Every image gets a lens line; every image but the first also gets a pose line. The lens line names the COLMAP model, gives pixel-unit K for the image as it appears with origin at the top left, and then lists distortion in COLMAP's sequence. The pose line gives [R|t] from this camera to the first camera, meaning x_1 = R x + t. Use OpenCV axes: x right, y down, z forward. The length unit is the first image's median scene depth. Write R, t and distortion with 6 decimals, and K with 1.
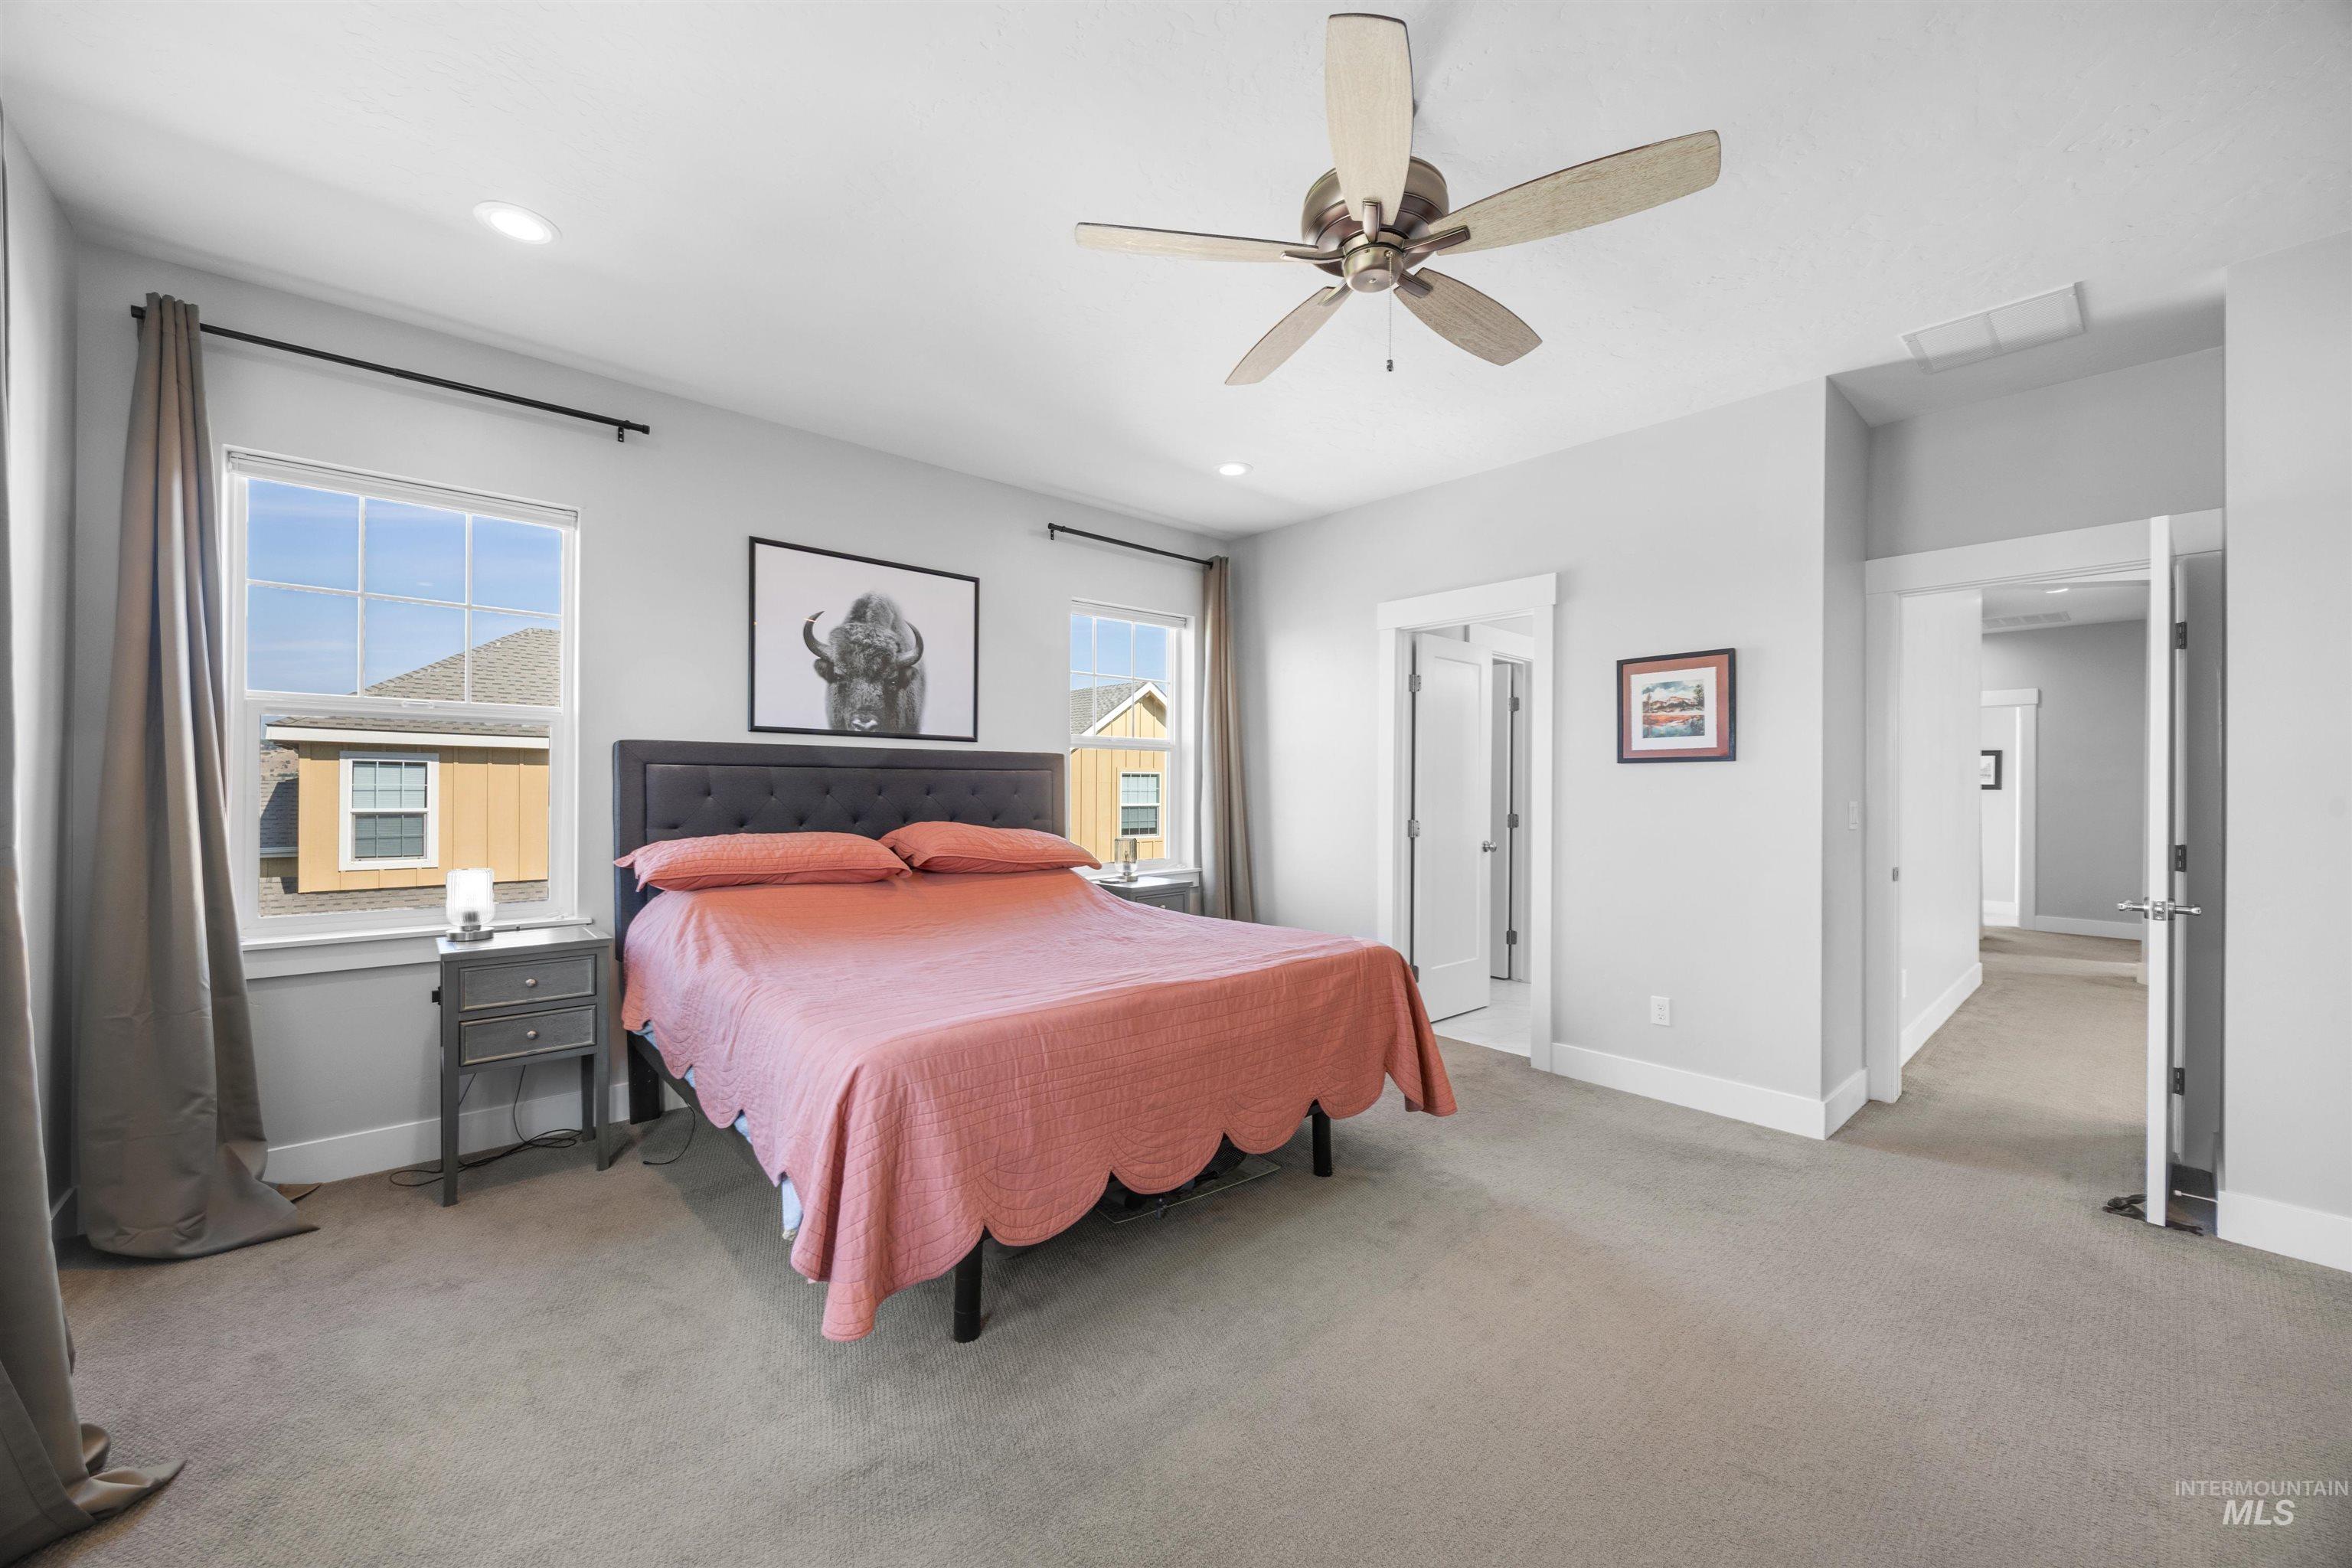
lens RADIAL K [[934.9, 0, 1173.8], [0, 934.9, 770.6], [0, 0, 1]] dist [0.021458, 0.000049]
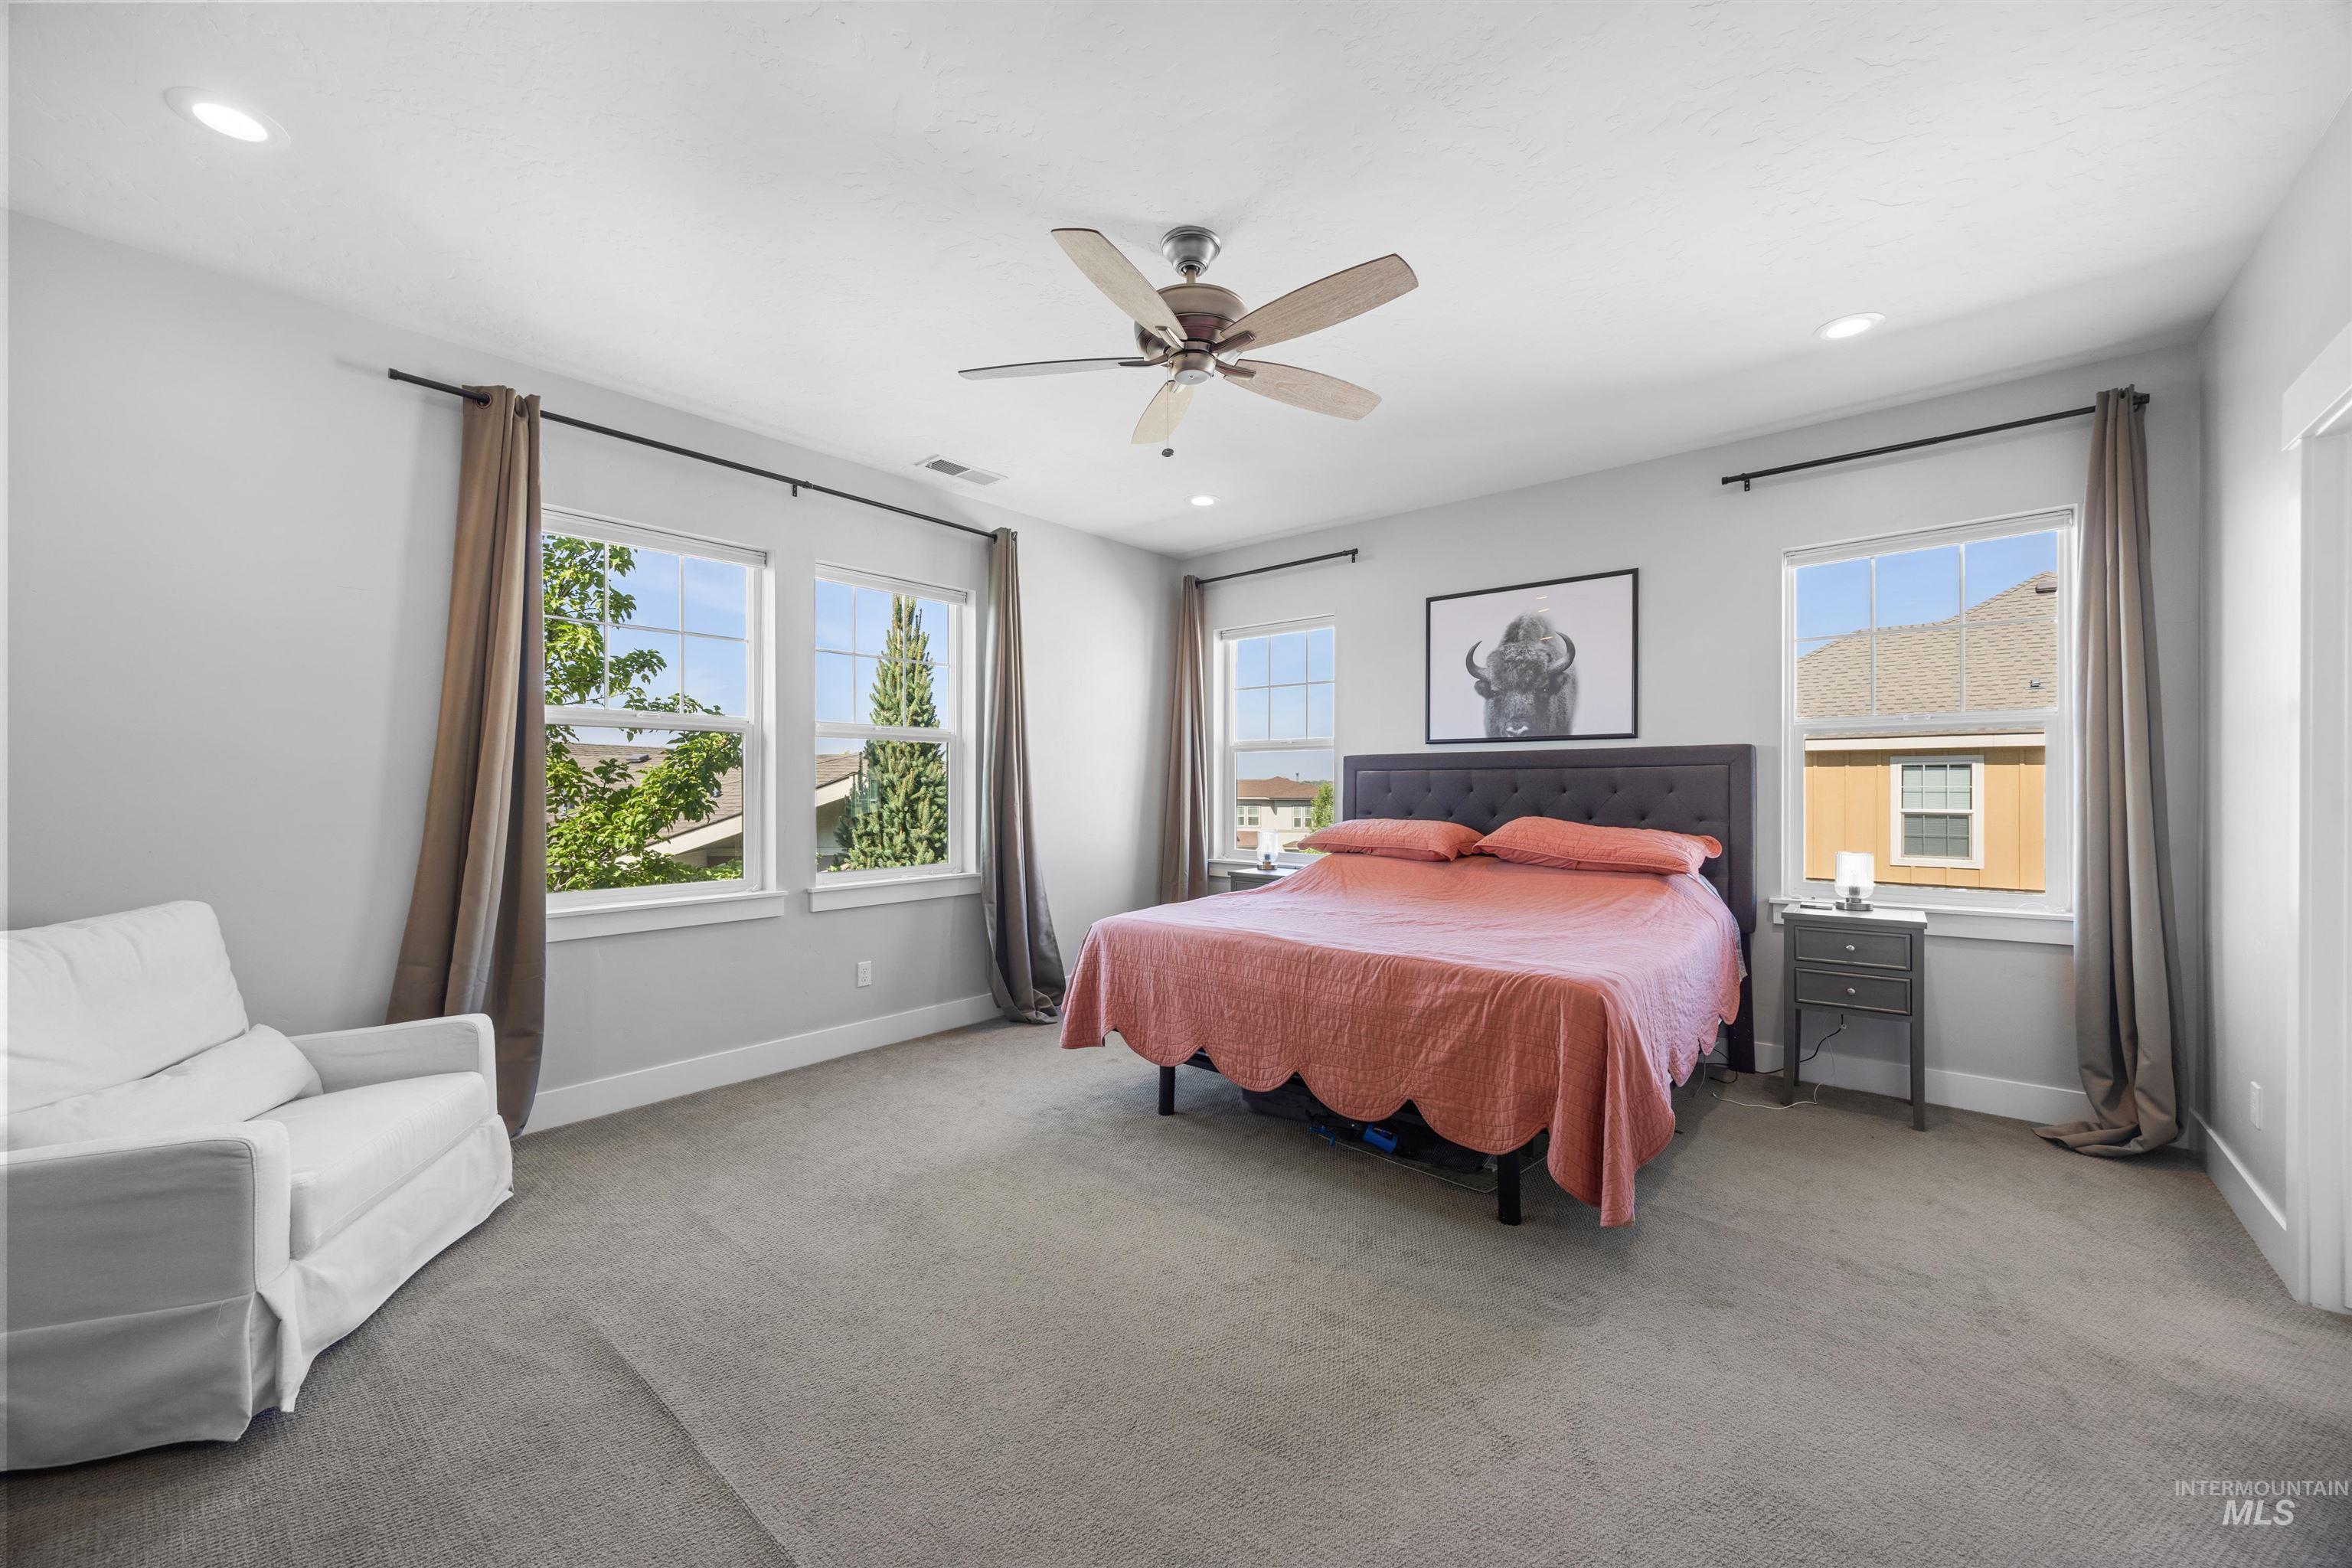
lens RADIAL K [[896.3, 0, 1163.2], [0, 896.3, 789.8], [0, 0, 1]] dist [0.000048, -0.000046]
pose [[0.115940, -0.002633, -0.993253, 0.700938], [0.020315, 0.999794, -0.000279, 0.014758], [0.993048, -0.020145, 0.115970, 0.428505]]
